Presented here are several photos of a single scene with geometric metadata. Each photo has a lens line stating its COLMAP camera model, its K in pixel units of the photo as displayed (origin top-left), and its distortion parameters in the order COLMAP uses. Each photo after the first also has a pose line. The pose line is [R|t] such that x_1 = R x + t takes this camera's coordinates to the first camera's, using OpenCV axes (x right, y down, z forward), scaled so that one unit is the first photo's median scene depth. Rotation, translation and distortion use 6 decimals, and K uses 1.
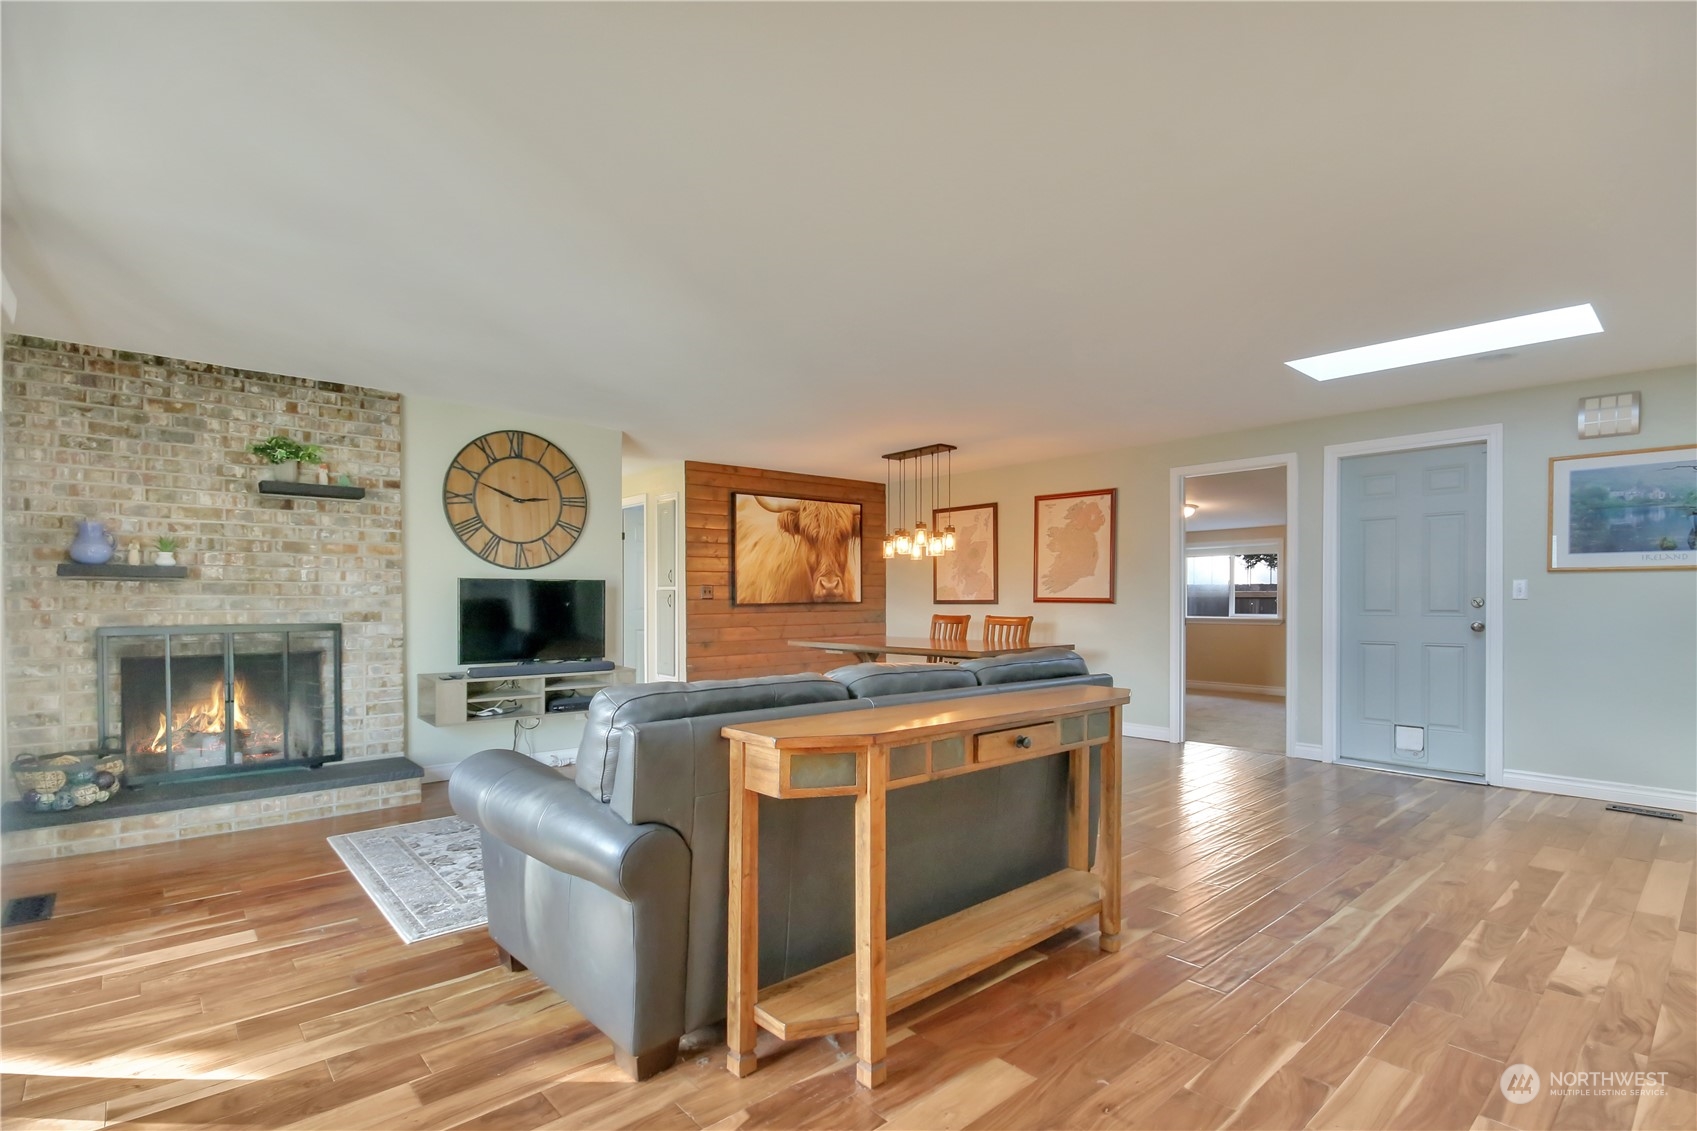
lens RADIAL K [[800.7, 0, 848.6], [0, 800.7, 607.7], [0, 0, 1]] dist [0.001885, -0.001389]
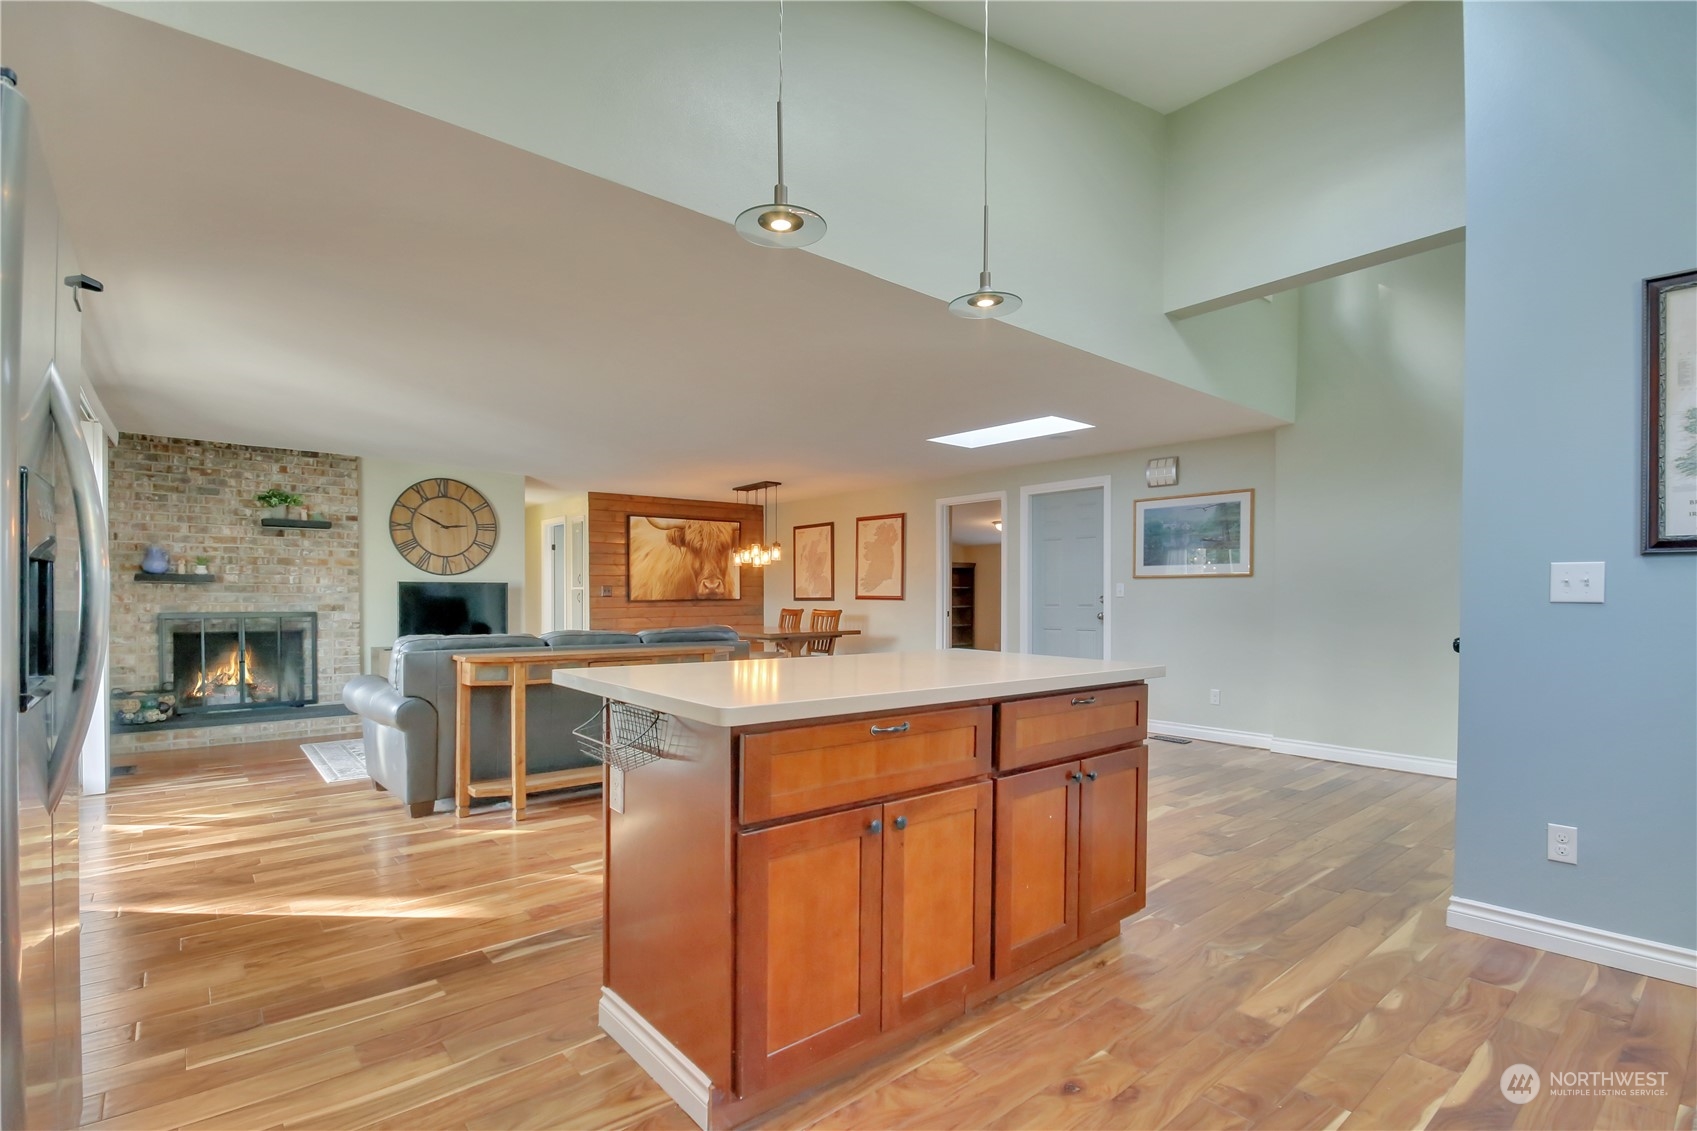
lens RADIAL K [[790.3, 0, 848.1], [0, 790.3, 607.8], [0, 0, 1]] dist [0.002495, 0.000339]
pose [[0.999660, 0.001755, -0.026030, 0.396130], [-0.001699, 0.999996, 0.002167, 0.006880], [0.026033, -0.002122, 0.999659, -0.450628]]
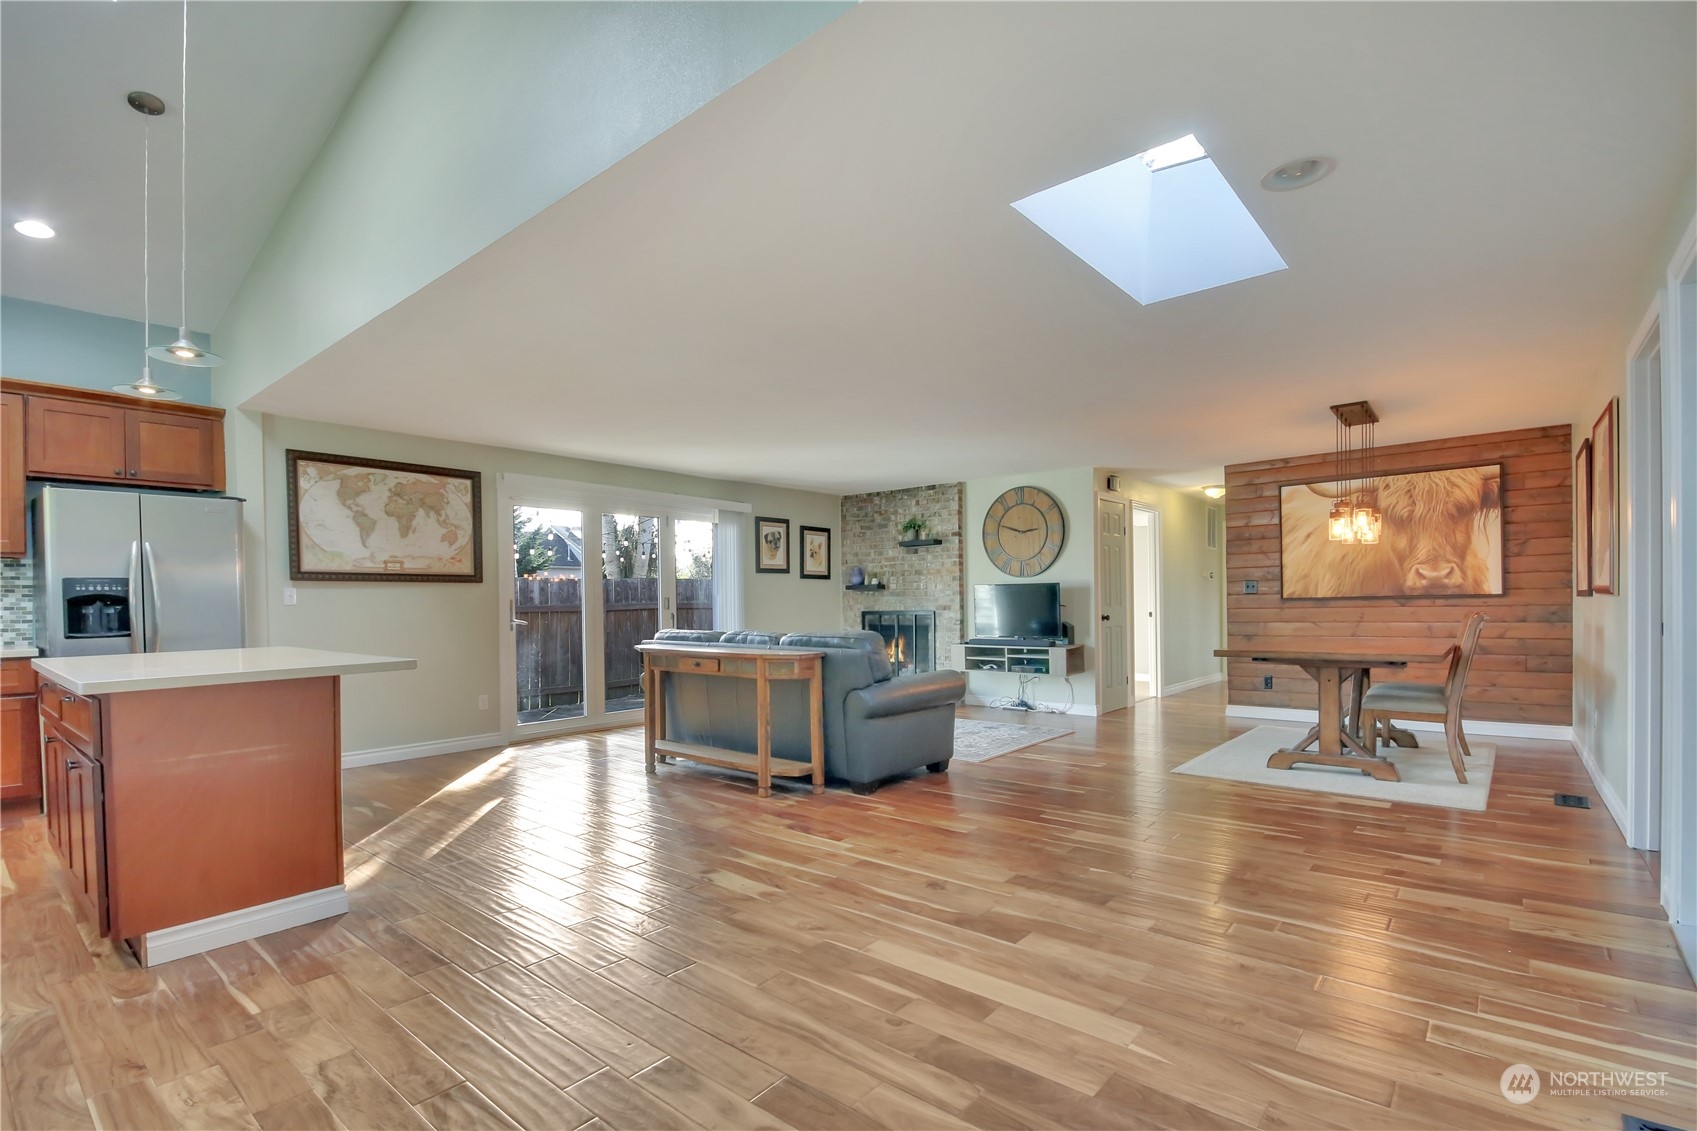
lens RADIAL K [[790.3, 0, 848.1], [0, 790.3, 607.8], [0, 0, 1]] dist [0.002495, 0.000339]
pose [[0.144373, 0.007373, -0.989496, 1.187148], [0.002202, 0.999967, 0.007773, -0.002745], [0.989521, -0.003301, 0.144352, 0.522723]]
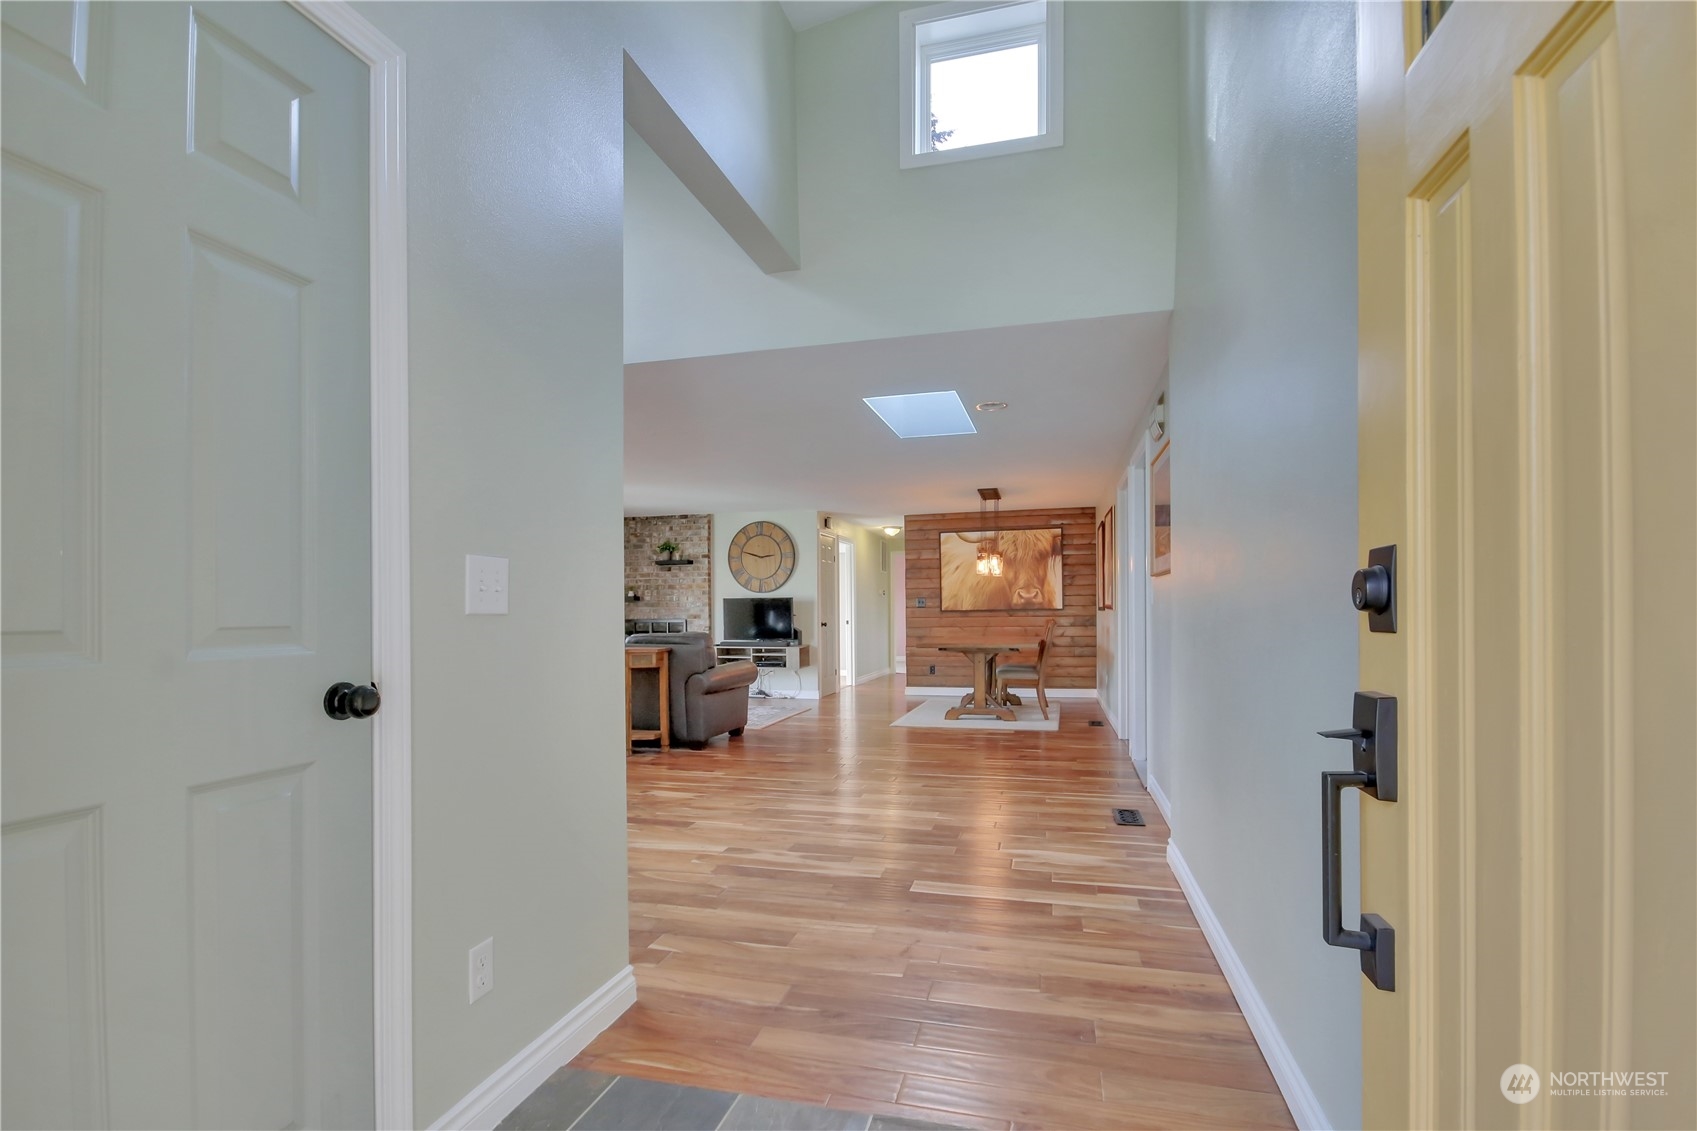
lens RADIAL K [[790.3, 0, 848.1], [0, 790.3, 607.8], [0, 0, 1]] dist [0.002495, 0.000339]
pose [[0.547866, -0.004293, -0.836555, 1.495966], [-0.003173, 0.999969, -0.007210, 0.001455], [0.836560, 0.006605, 0.547836, 0.150038]]
